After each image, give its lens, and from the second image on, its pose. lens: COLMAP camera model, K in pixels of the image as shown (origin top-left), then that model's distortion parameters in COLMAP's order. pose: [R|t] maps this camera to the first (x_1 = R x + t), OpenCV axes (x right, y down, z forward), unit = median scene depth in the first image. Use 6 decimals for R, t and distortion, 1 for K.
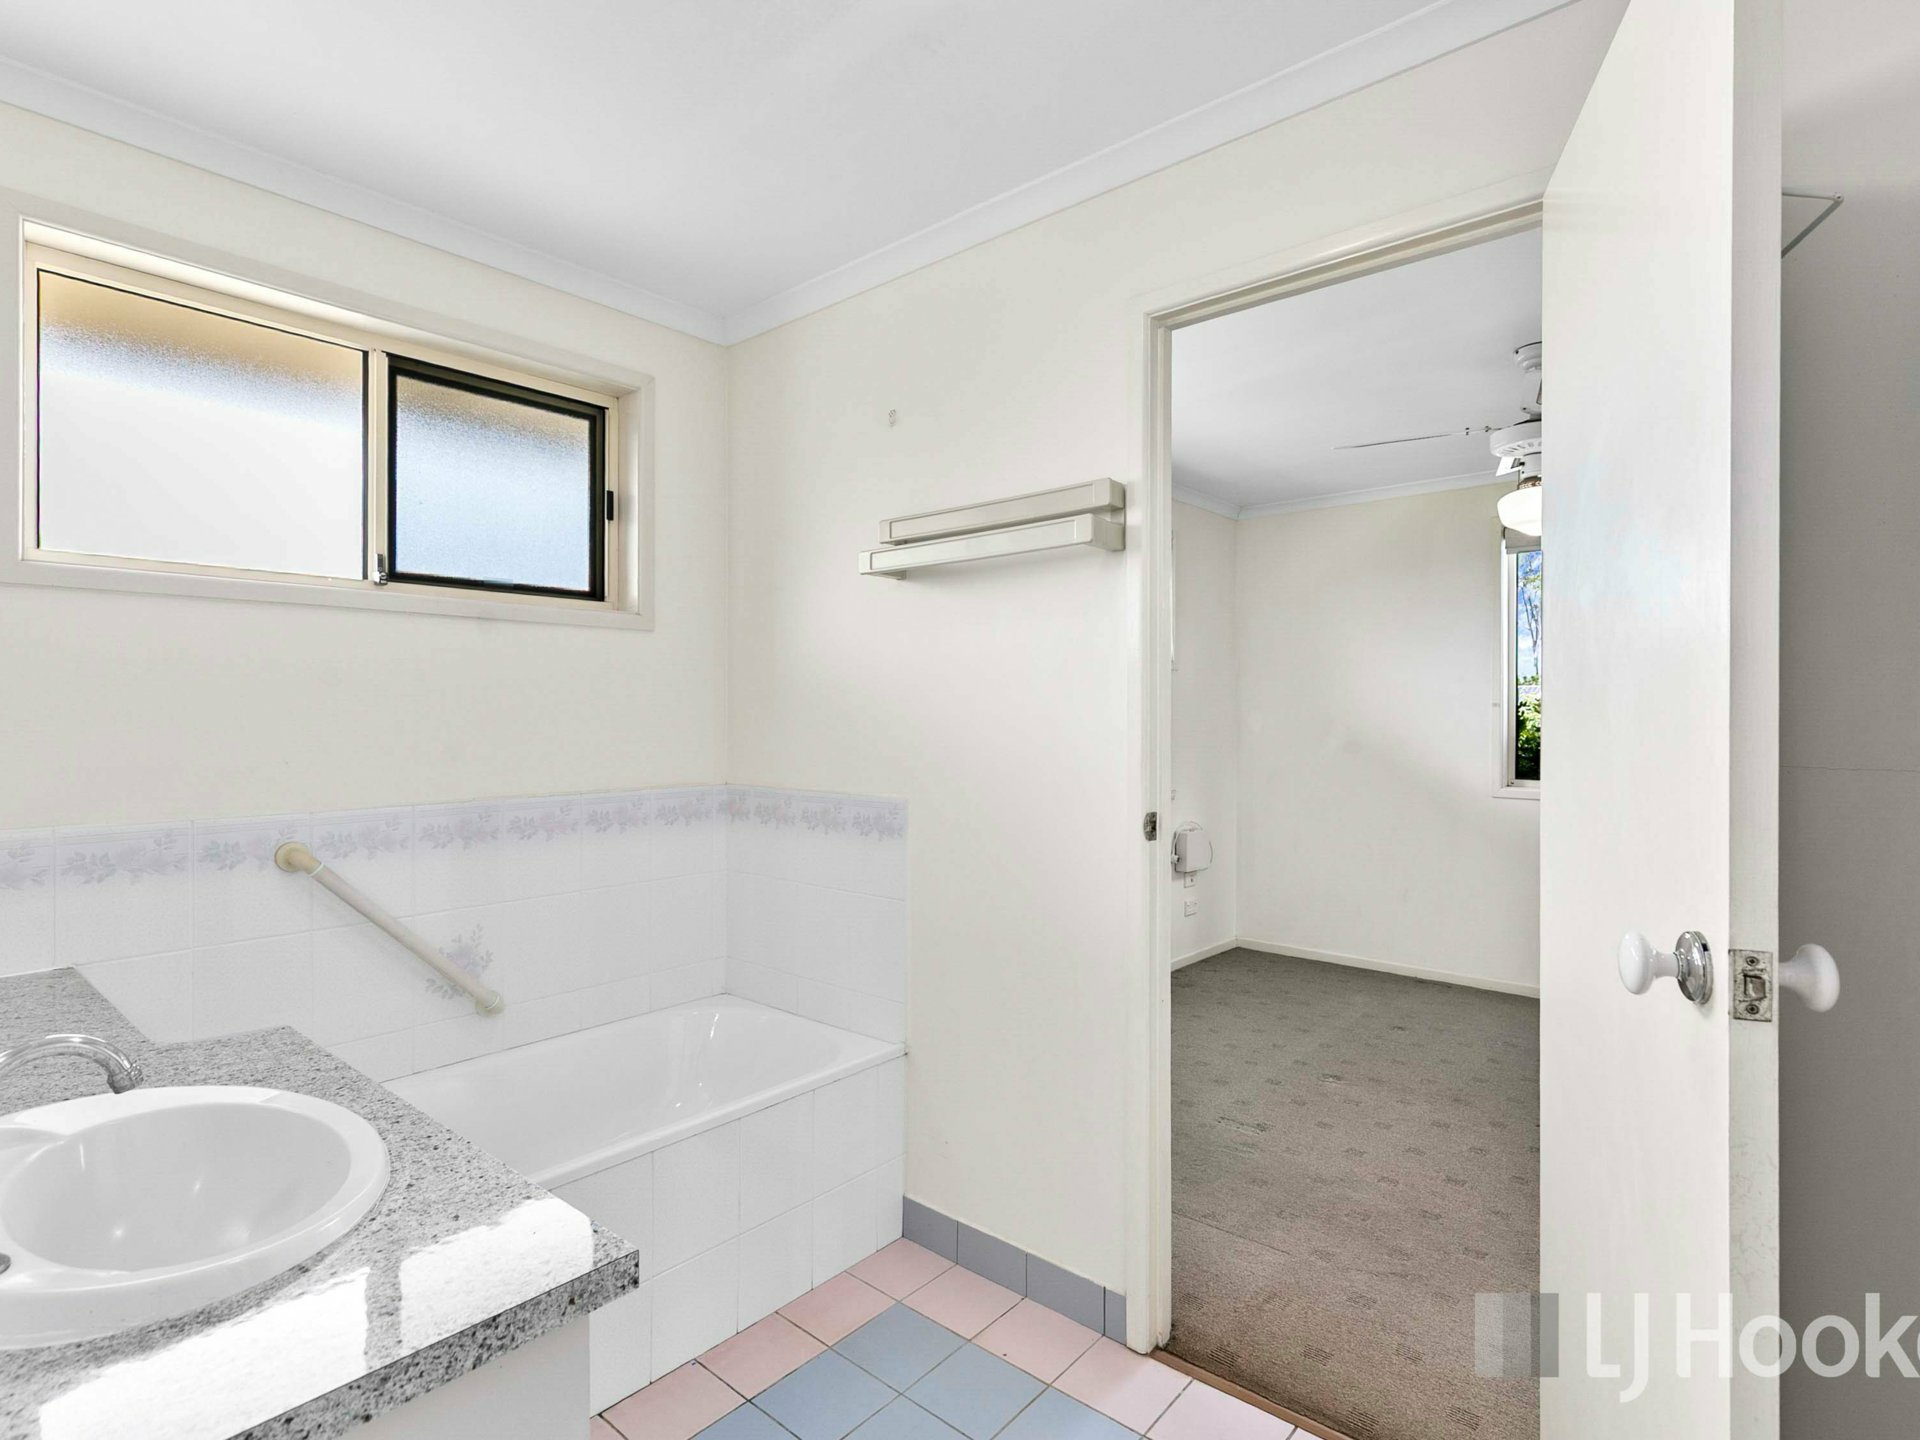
lens RADIAL K [[984.1, 0, 956.8], [0, 984.1, 713.5], [0, 0, 1]] dist [0.020412, -0.000099]
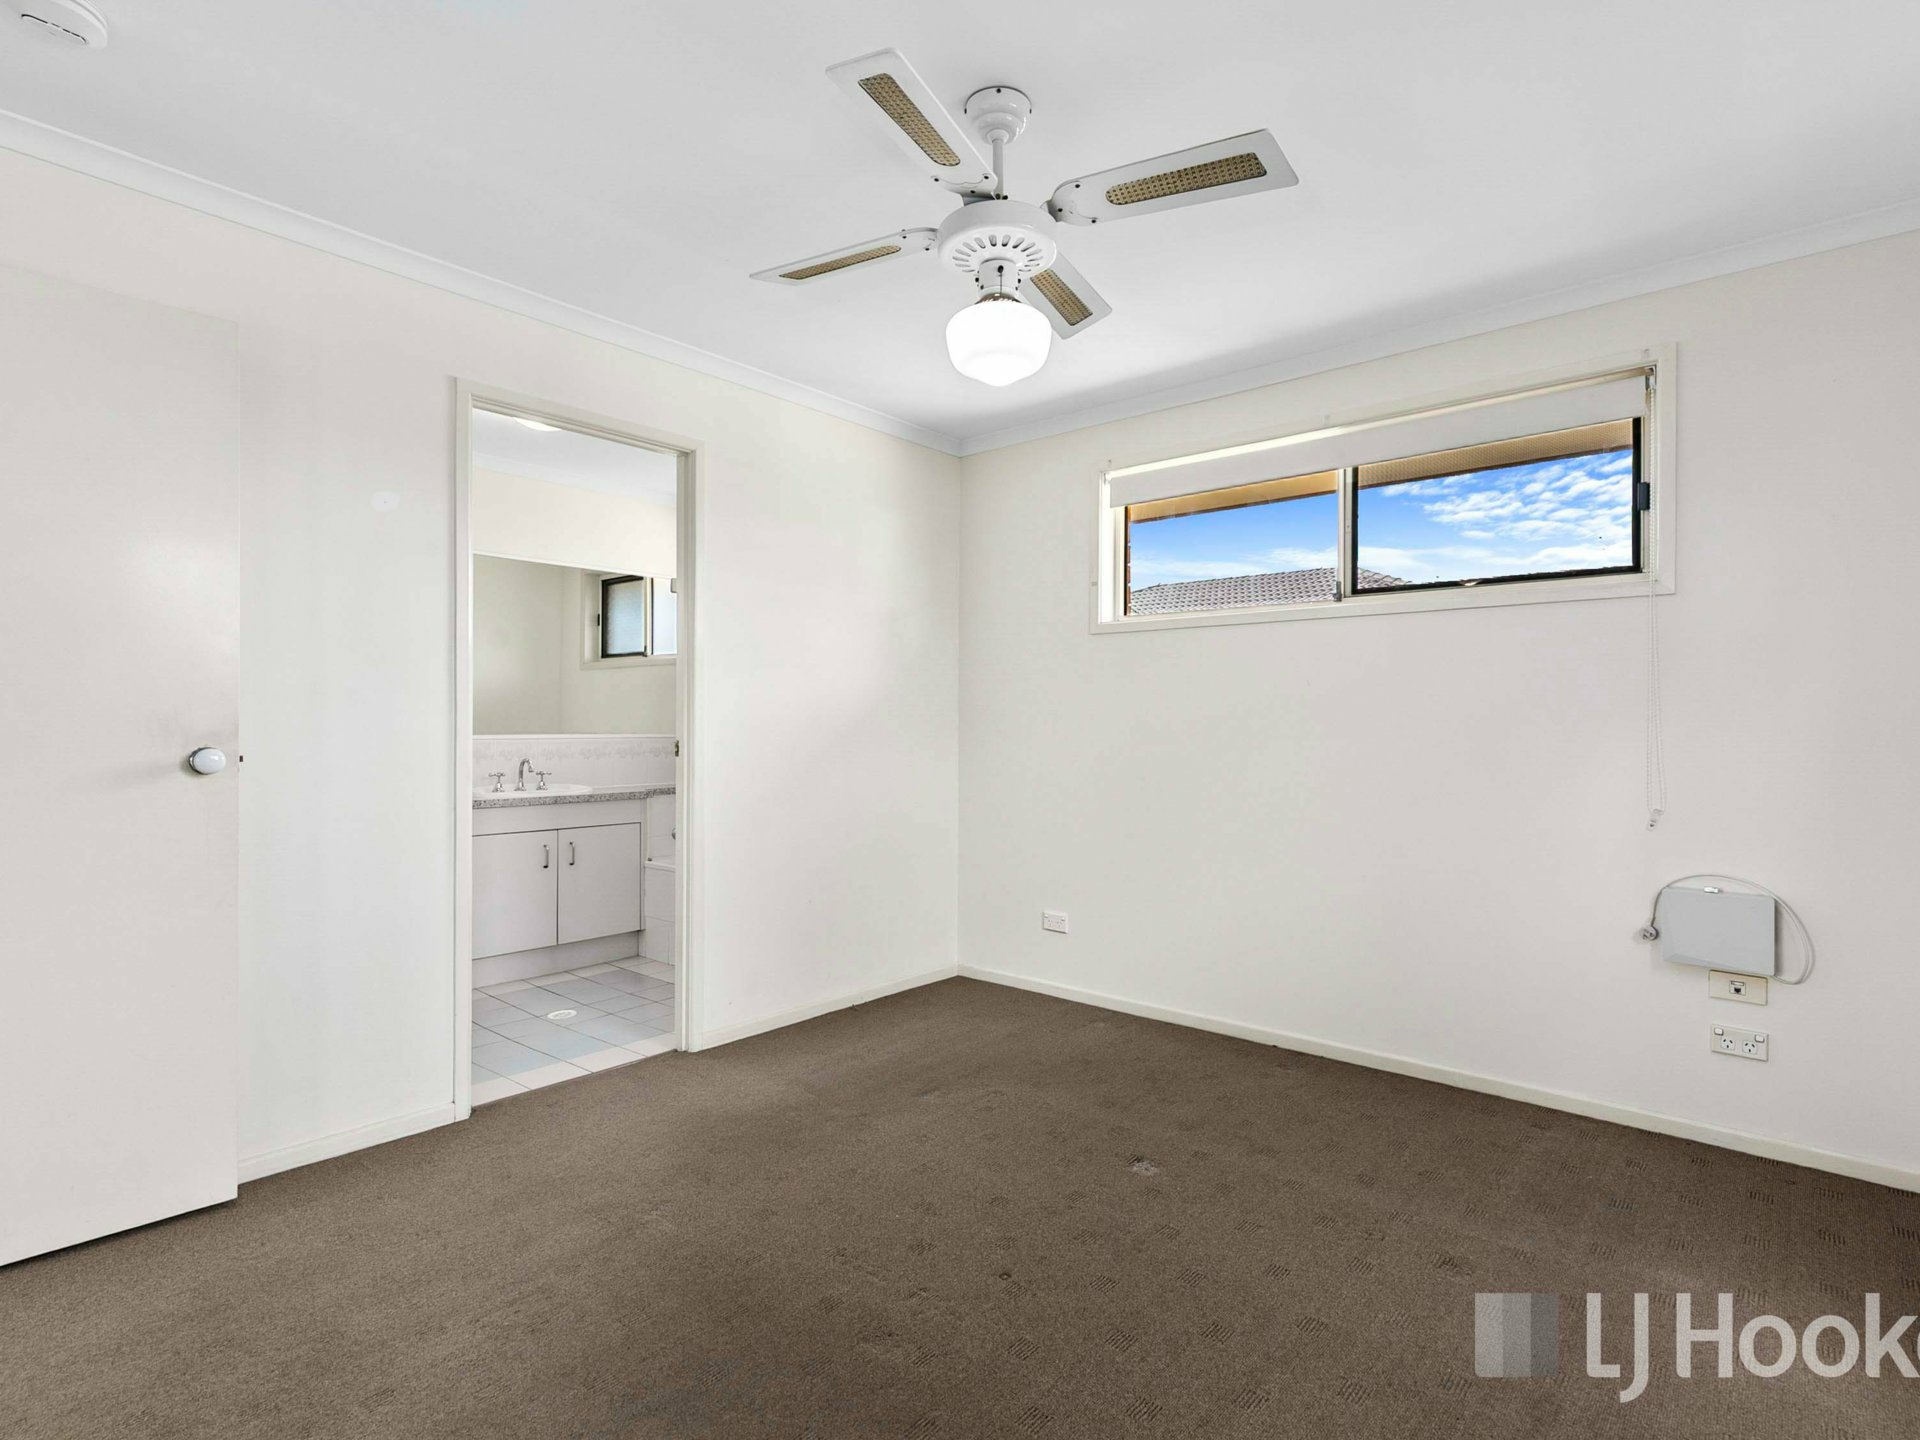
lens RADIAL K [[971.1, 0, 959.5], [0, 971.1, 723.2], [0, 0, 1]] dist [0.011066, -0.000274]
pose [[0.011890, -0.003996, -0.999921, 0.767279], [-0.002362, 0.999989, -0.004024, 0.032542], [0.999927, 0.002410, 0.011880, 0.597379]]
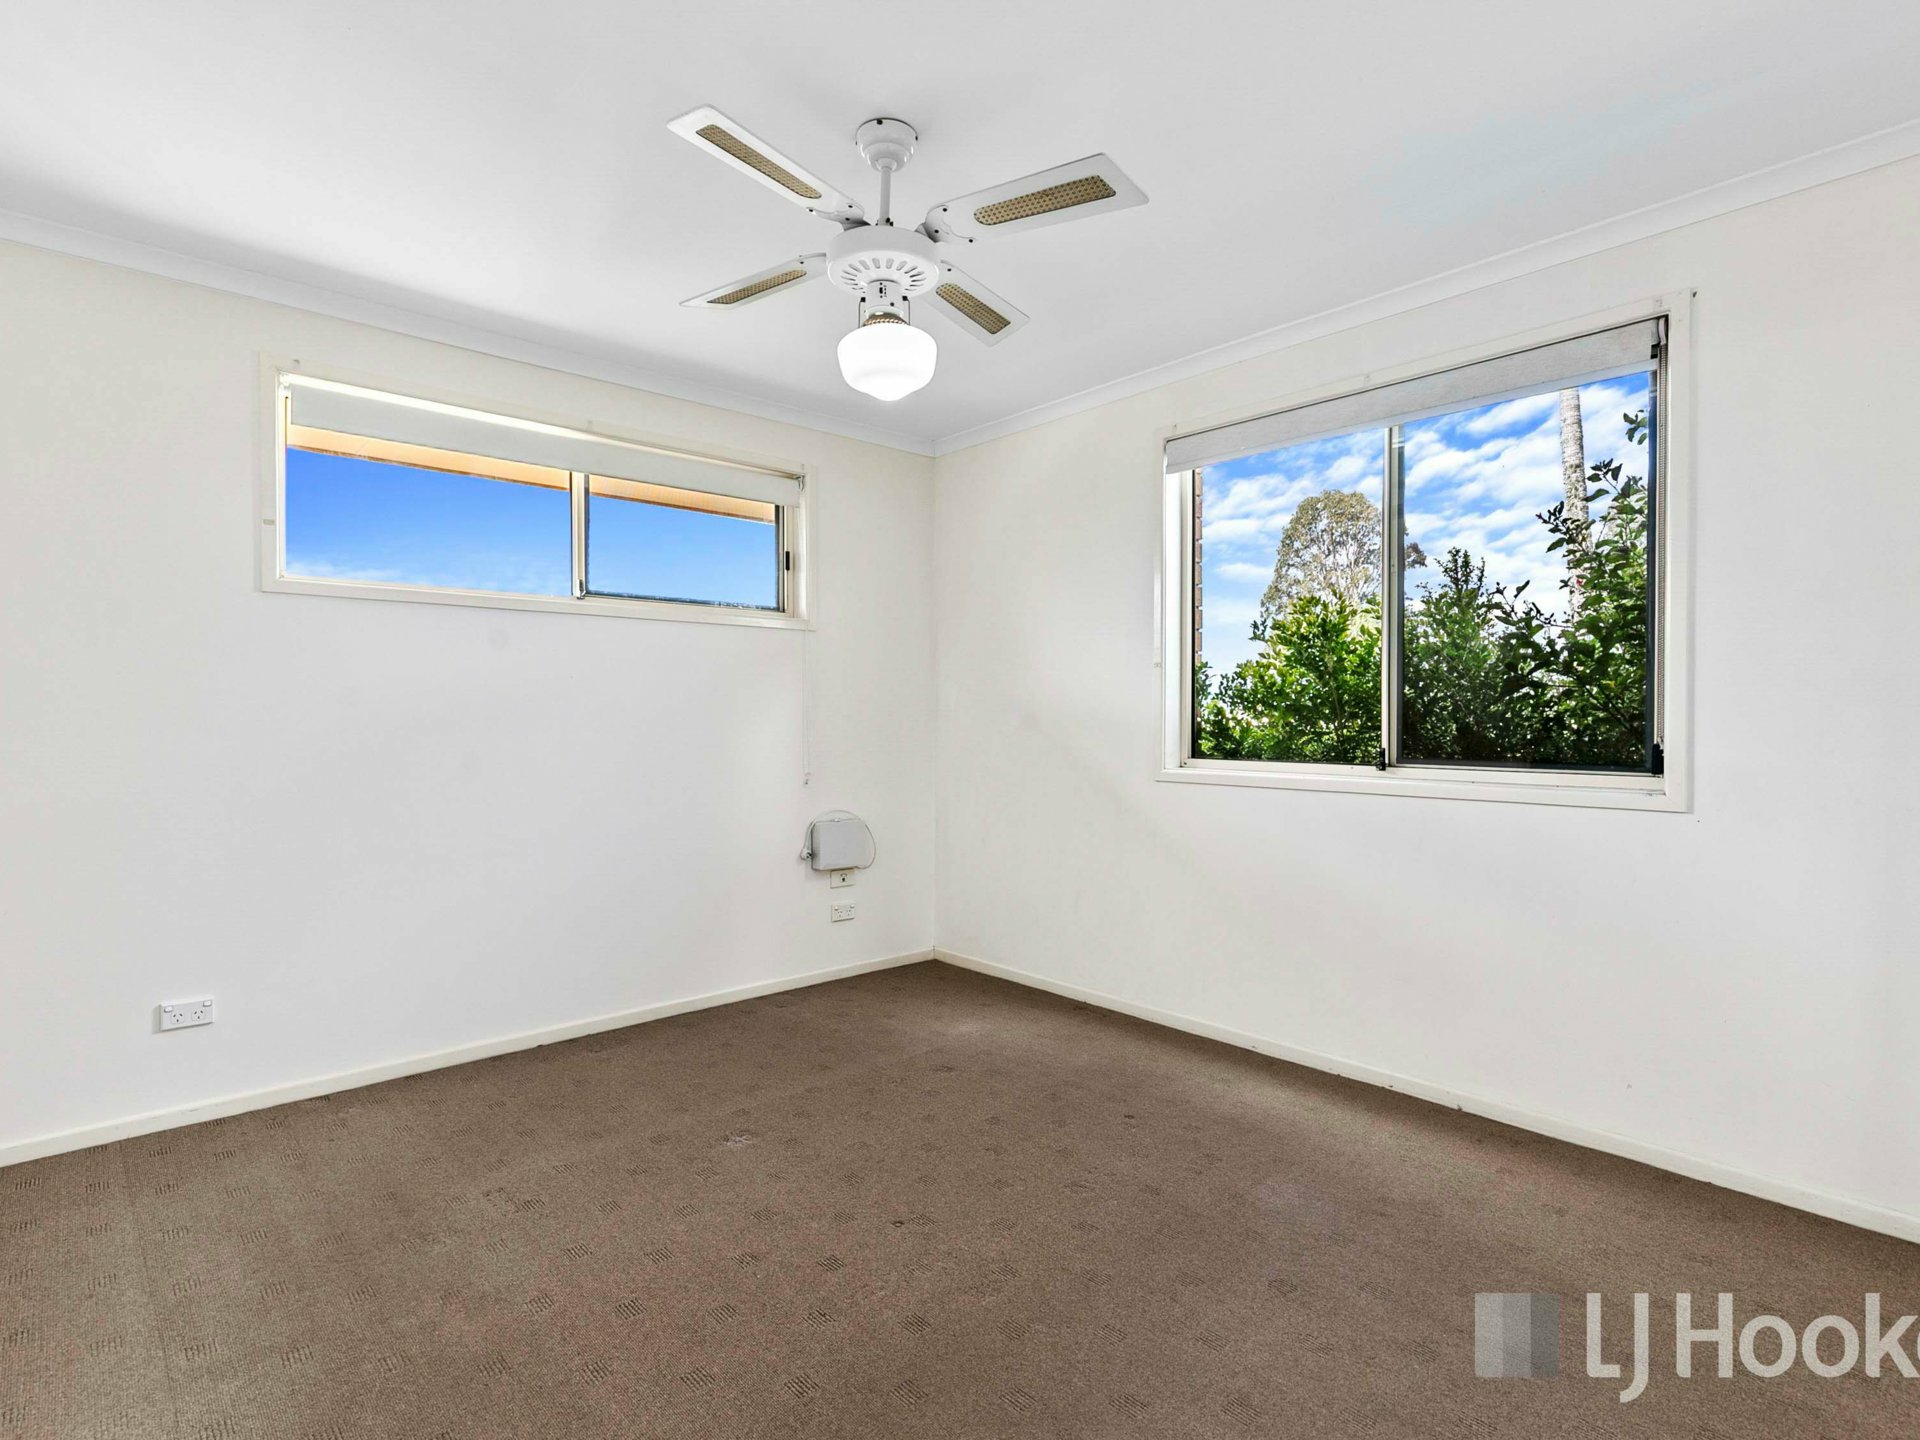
lens RADIAL K [[971.1, 0, 959.5], [0, 971.1, 723.2], [0, 0, 1]] dist [0.011066, -0.000274]
pose [[0.993355, -0.001502, -0.115079, 0.443691], [0.002347, 0.999971, 0.007210, 0.030223], [0.115064, -0.007432, 0.993330, 0.190769]]
